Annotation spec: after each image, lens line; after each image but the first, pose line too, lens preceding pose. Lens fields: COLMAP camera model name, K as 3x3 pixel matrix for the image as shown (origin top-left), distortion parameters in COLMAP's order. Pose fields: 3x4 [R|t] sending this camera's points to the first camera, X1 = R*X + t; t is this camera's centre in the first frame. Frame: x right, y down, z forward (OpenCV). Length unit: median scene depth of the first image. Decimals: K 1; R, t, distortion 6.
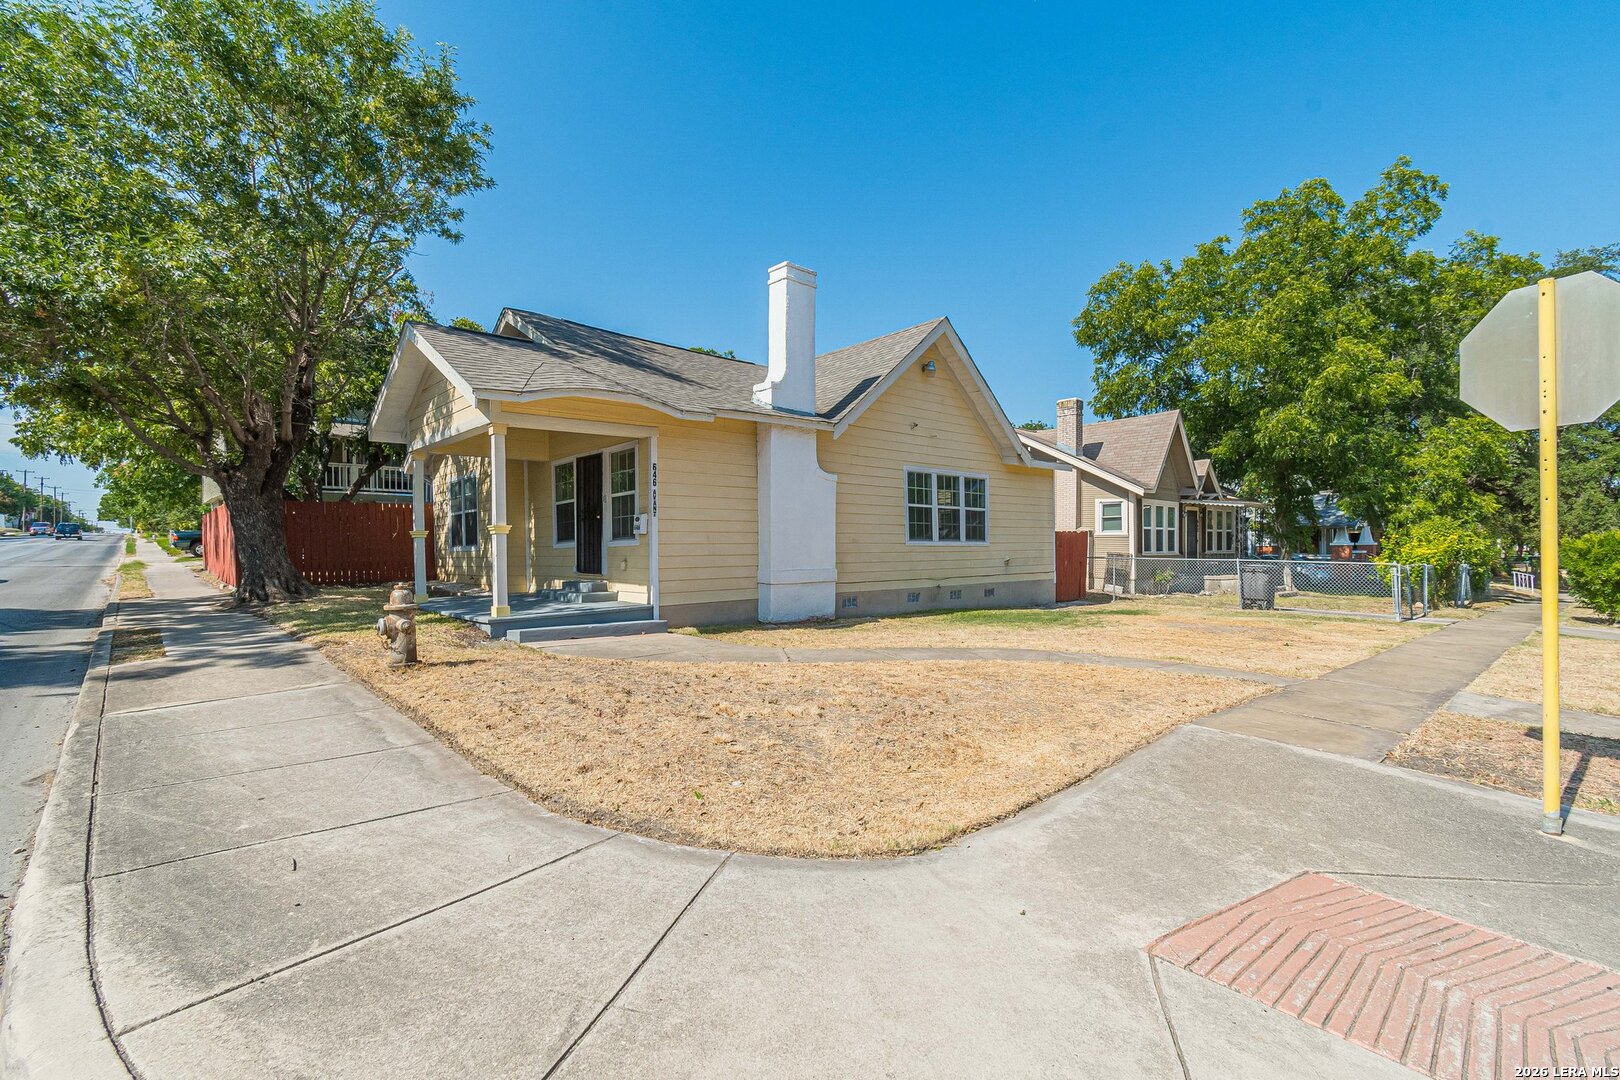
lens RADIAL K [[749.8, 0, 810.0], [0, 749.8, 540.0], [0, 0, 1]] dist [0.000202, 0.000035]
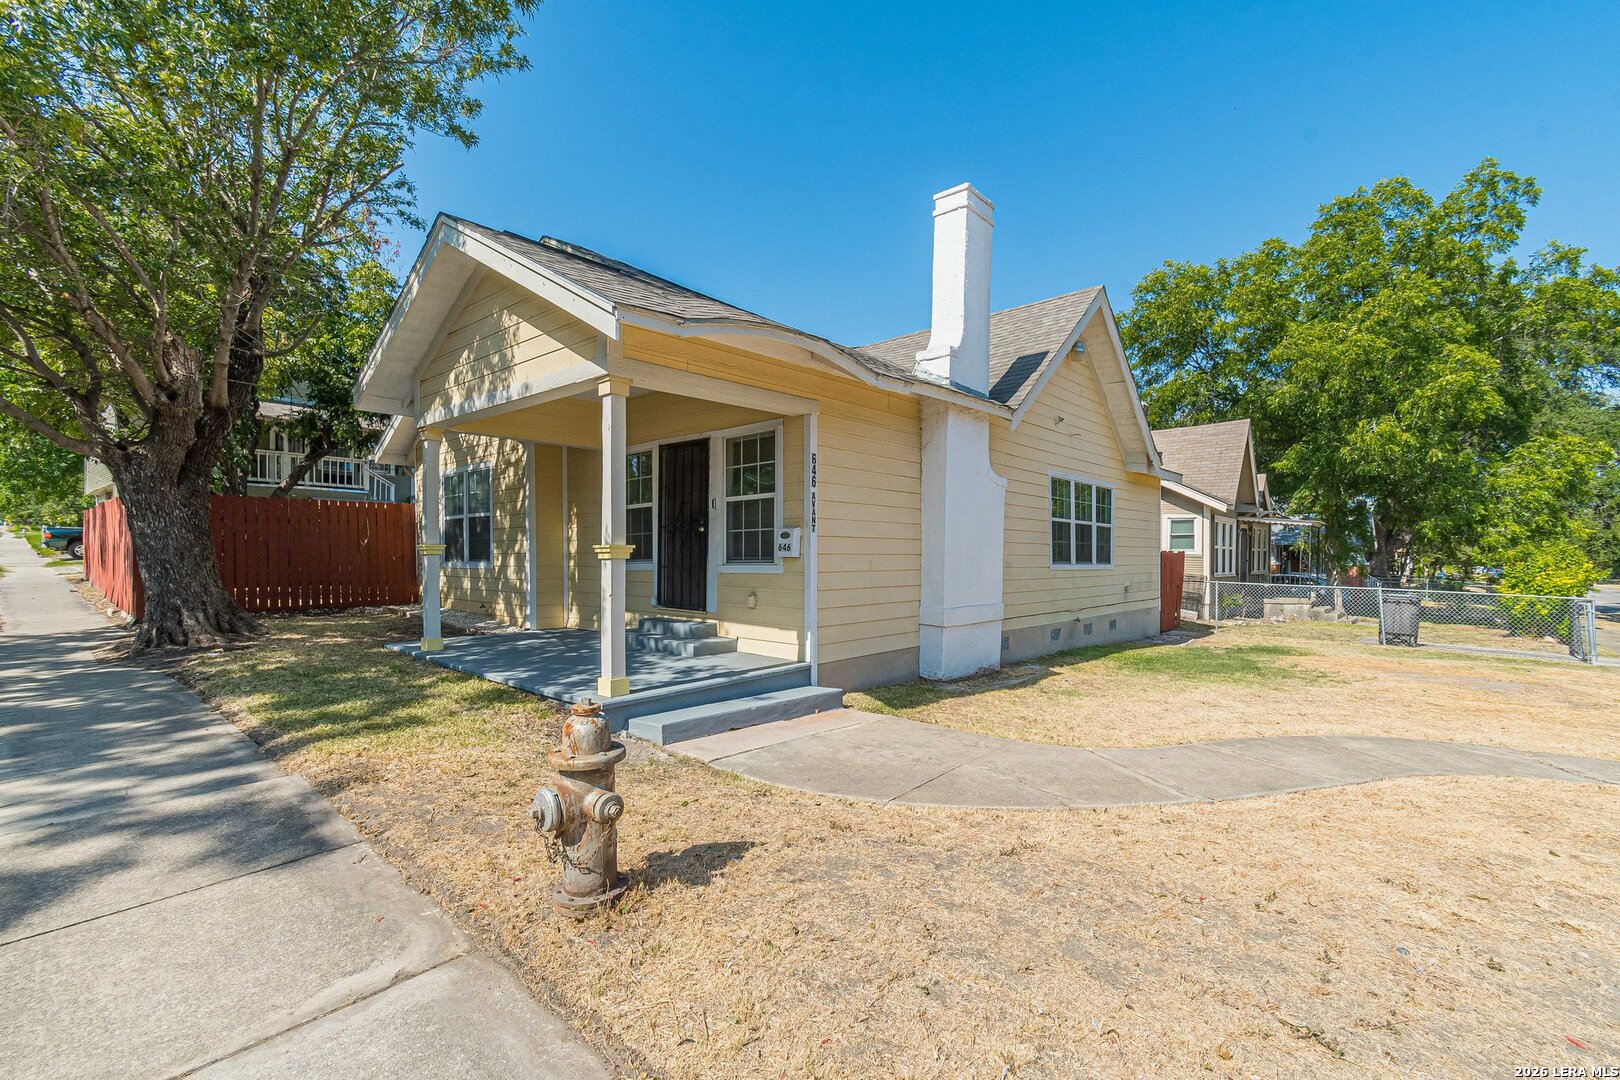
lens RADIAL K [[723.1, 0, 806.4], [0, 723.1, 547.7], [0, 0, 1]] dist [-0.000433, -0.000246]
pose [[0.994433, 0.016669, 0.104045, -0.204615], [-0.017057, 0.999851, 0.002834, -0.013749], [-0.103983, -0.004593, 0.994569, 0.255167]]
